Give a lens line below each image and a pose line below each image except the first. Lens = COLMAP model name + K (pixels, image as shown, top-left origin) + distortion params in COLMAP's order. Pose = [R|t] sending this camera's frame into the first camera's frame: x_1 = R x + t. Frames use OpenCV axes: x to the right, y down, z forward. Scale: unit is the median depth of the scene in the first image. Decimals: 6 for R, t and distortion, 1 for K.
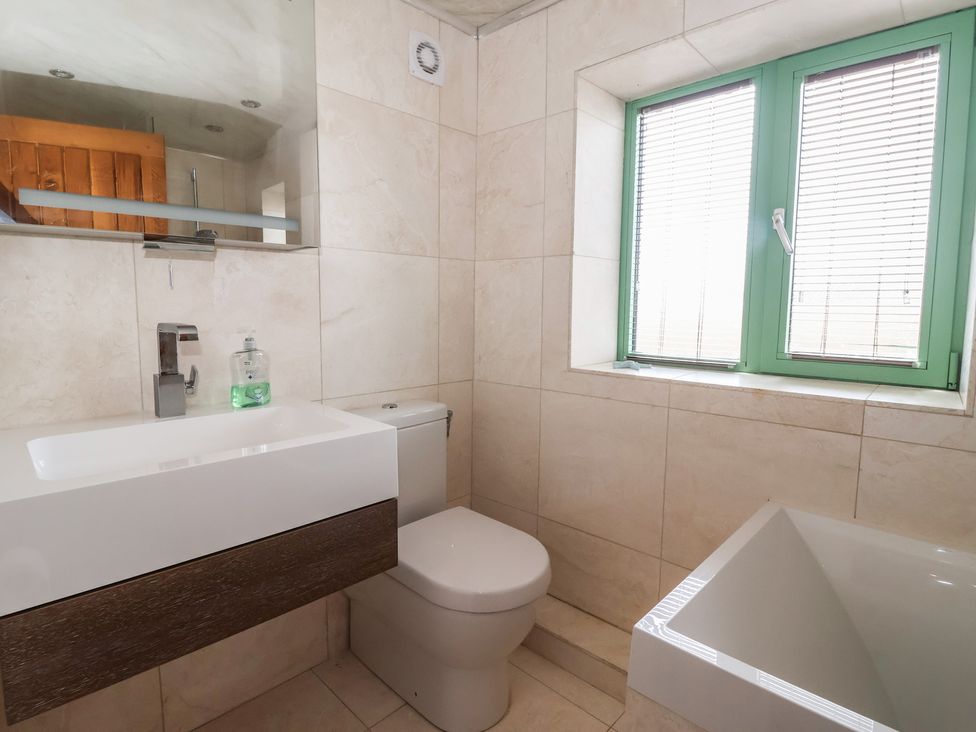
lens RADIAL K [[516.0, 0, 493.5], [0, 516.0, 362.6], [0, 0, 1]] dist [-0.004920, -0.003042]
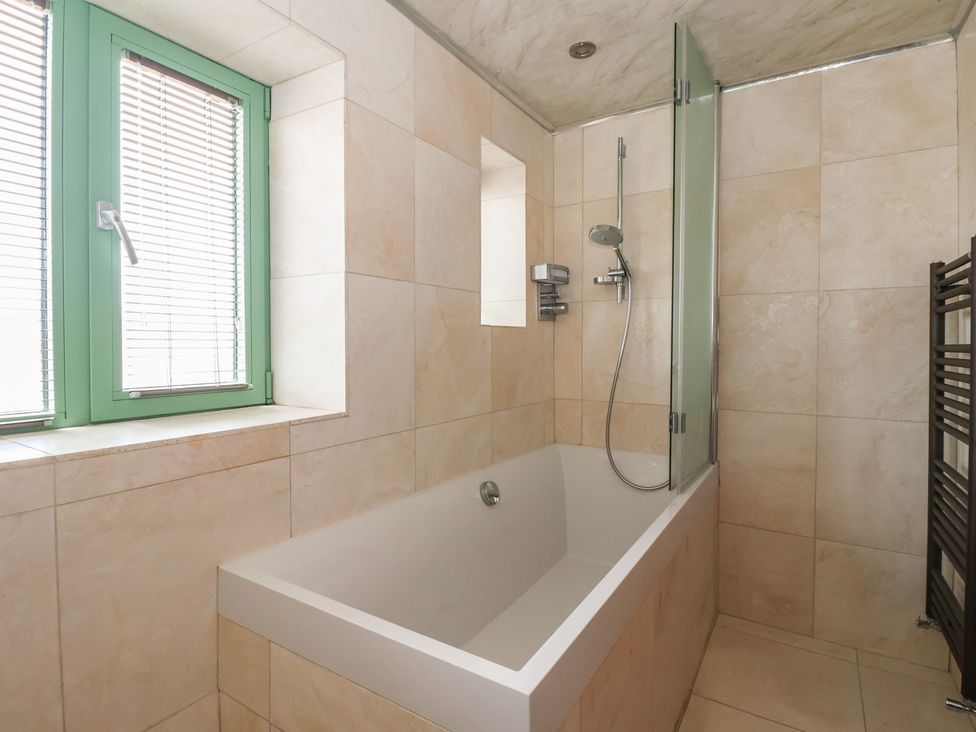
lens RADIAL K [[516.0, 0, 493.0], [0, 516.0, 357.7], [0, 0, 1]] dist [-0.004920, -0.003042]
pose [[-0.202114, -0.038527, 0.978604, -0.322448], [0.101291, 0.993045, 0.060016, -0.063815], [-0.974110, 0.111254, -0.196806, 0.654847]]
